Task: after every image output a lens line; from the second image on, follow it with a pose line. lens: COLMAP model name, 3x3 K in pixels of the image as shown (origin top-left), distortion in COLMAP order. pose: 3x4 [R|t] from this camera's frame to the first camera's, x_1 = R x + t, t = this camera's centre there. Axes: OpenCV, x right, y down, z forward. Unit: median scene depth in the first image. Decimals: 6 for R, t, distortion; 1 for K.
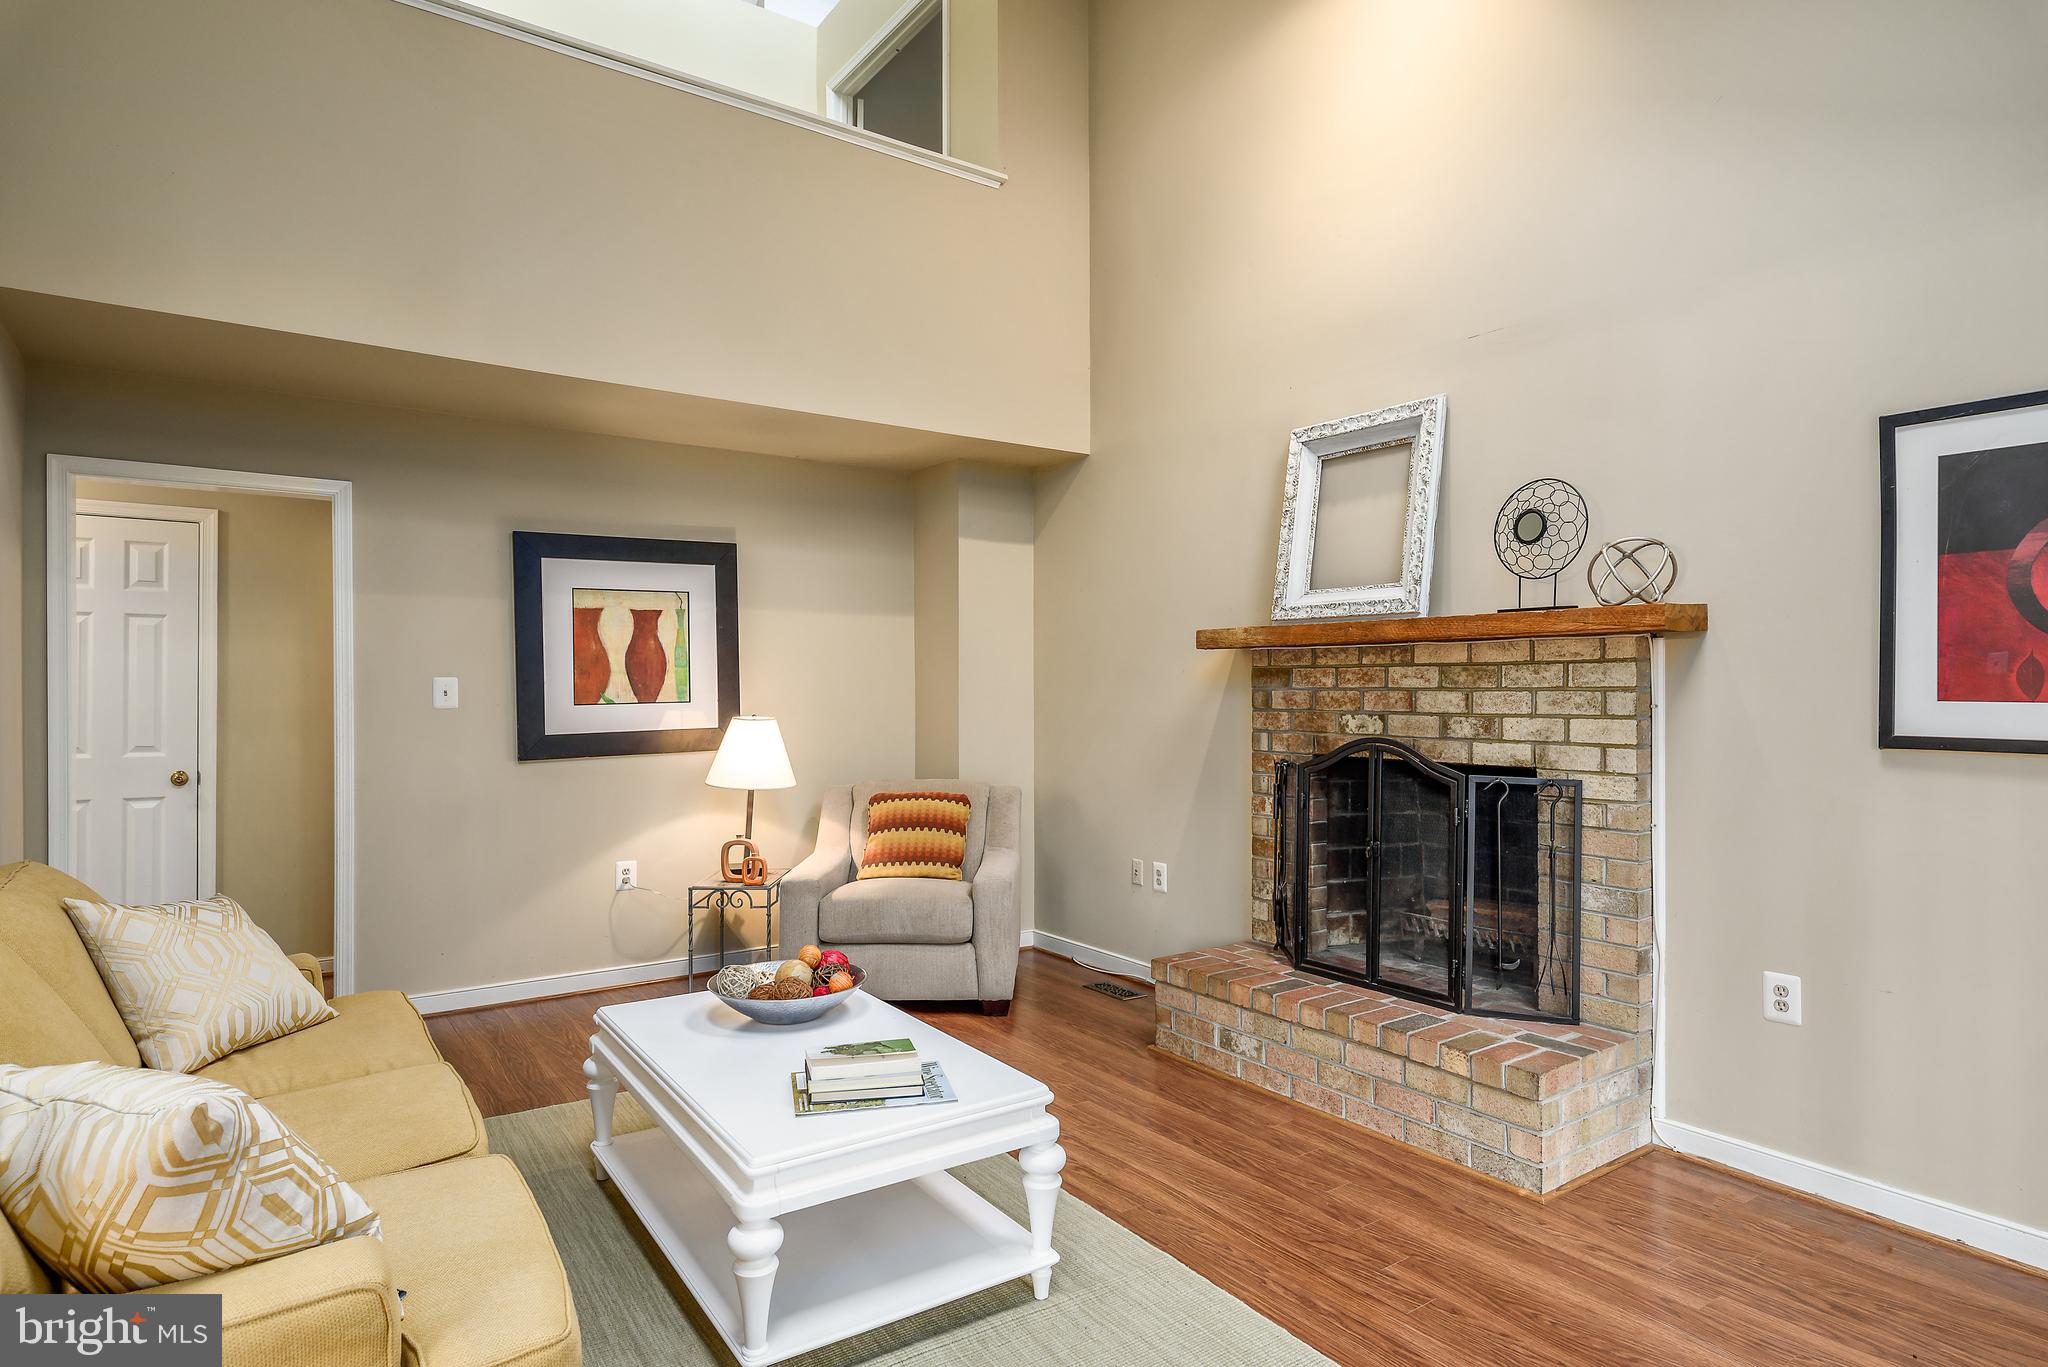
lens RADIAL K [[1114.4, 0, 1017.8], [0, 1114.4, 692.1], [0, 0, 1]] dist [0.005761, 0.000323]
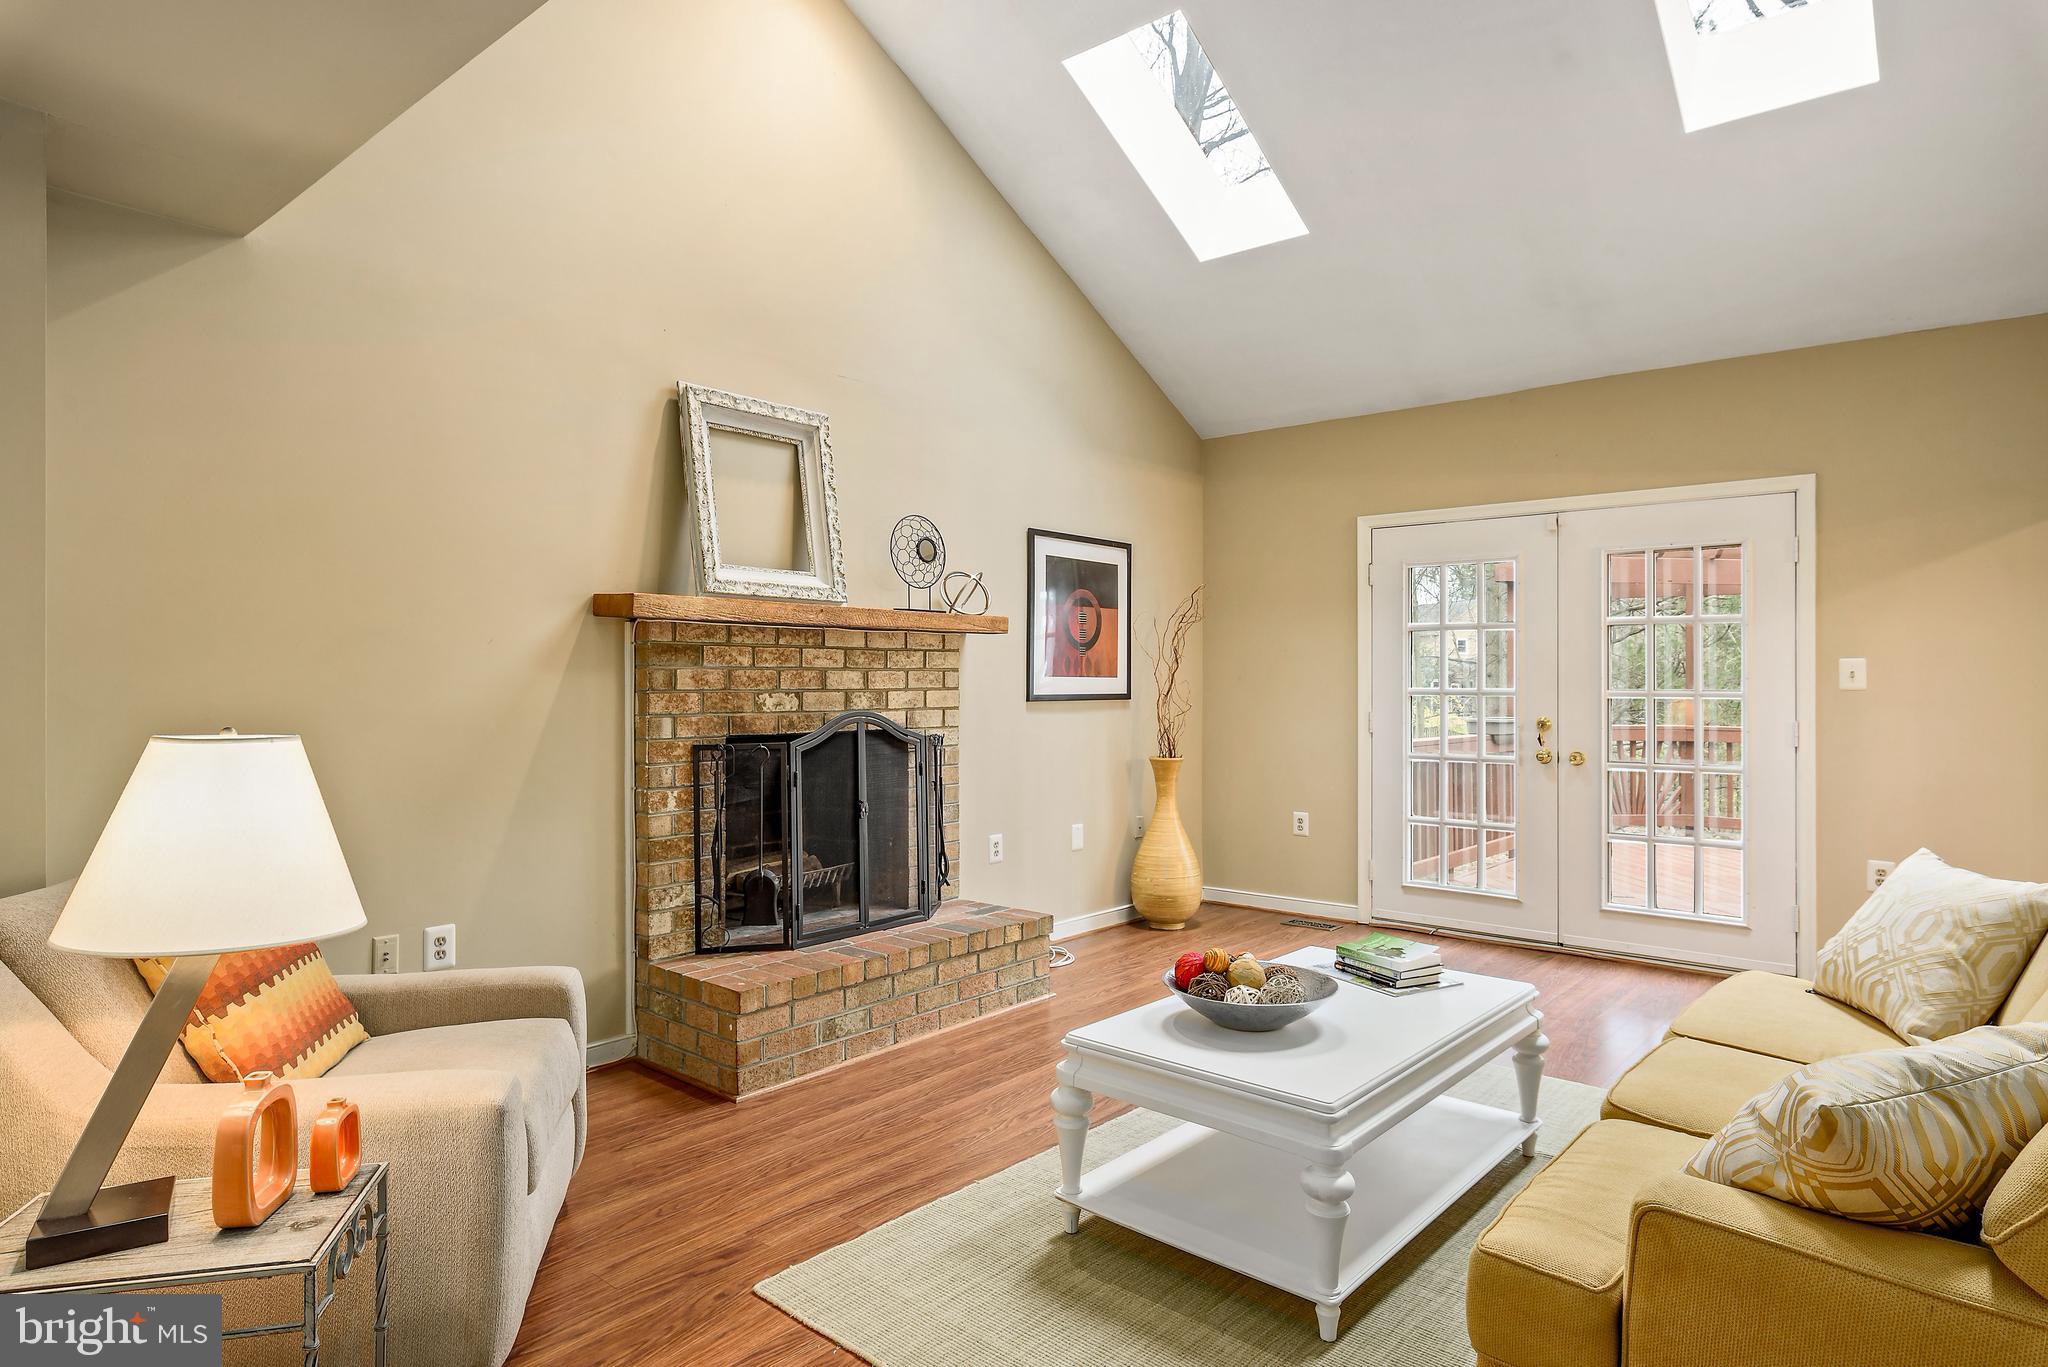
lens RADIAL K [[1157.2, 0, 1019.3], [0, 1157.2, 679.5], [0, 0, 1]] dist [-0.008674, 0.001463]
pose [[-0.244382, -0.009342, 0.969634, -0.837233], [-0.004991, 0.999952, 0.008376, -0.002684], [-0.969666, -0.002793, -0.244417, 1.101927]]
